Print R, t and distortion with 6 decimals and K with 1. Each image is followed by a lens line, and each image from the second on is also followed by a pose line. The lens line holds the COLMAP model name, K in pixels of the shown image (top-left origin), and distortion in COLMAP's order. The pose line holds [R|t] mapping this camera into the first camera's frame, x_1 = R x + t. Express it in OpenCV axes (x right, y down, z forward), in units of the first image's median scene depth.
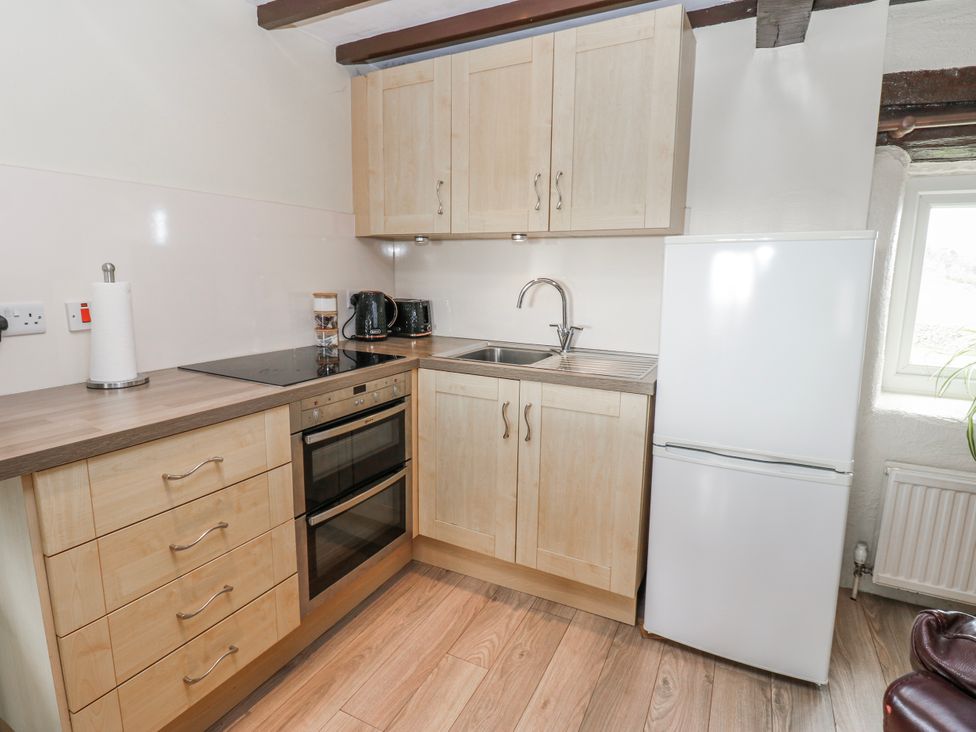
lens RADIAL K [[508.9, 0, 492.3], [0, 508.9, 353.5], [0, 0, 1]] dist [0.004096, -0.013529]
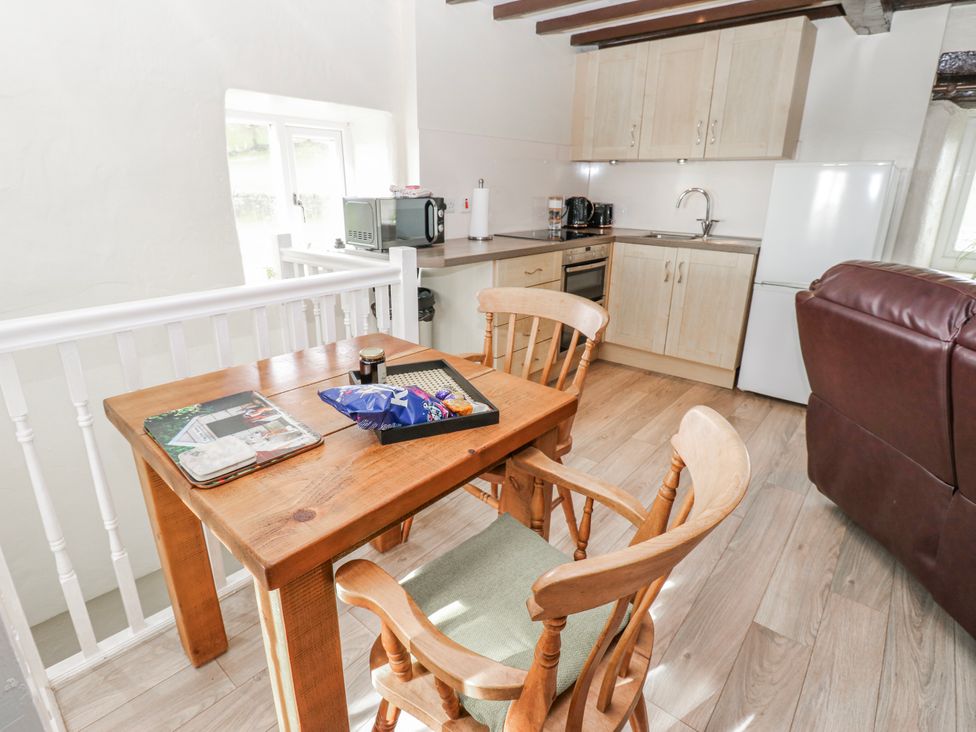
lens RADIAL K [[508.9, 0, 492.2], [0, 508.9, 353.6], [0, 0, 1]] dist [0.004096, -0.013529]
pose [[0.973288, 0.073484, -0.217511, -0.149826], [-0.038135, 0.985977, 0.162463, 0.141574], [0.226399, -0.149828, 0.962442, -0.830232]]
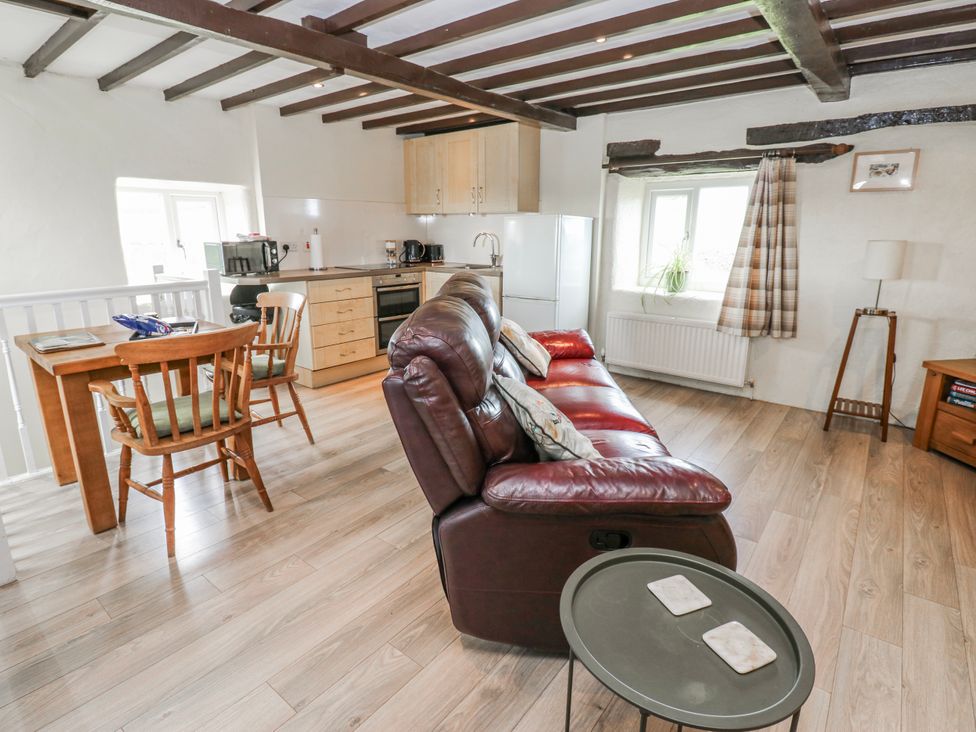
lens RADIAL K [[508.9, 0, 491.5], [0, 508.9, 352.8], [0, 0, 1]] dist [0.004096, -0.013529]
pose [[0.980244, 0.037075, -0.194288, 0.659045], [-0.022160, 0.996677, 0.078386, 0.223620], [0.196549, -0.072532, 0.977808, -1.345808]]
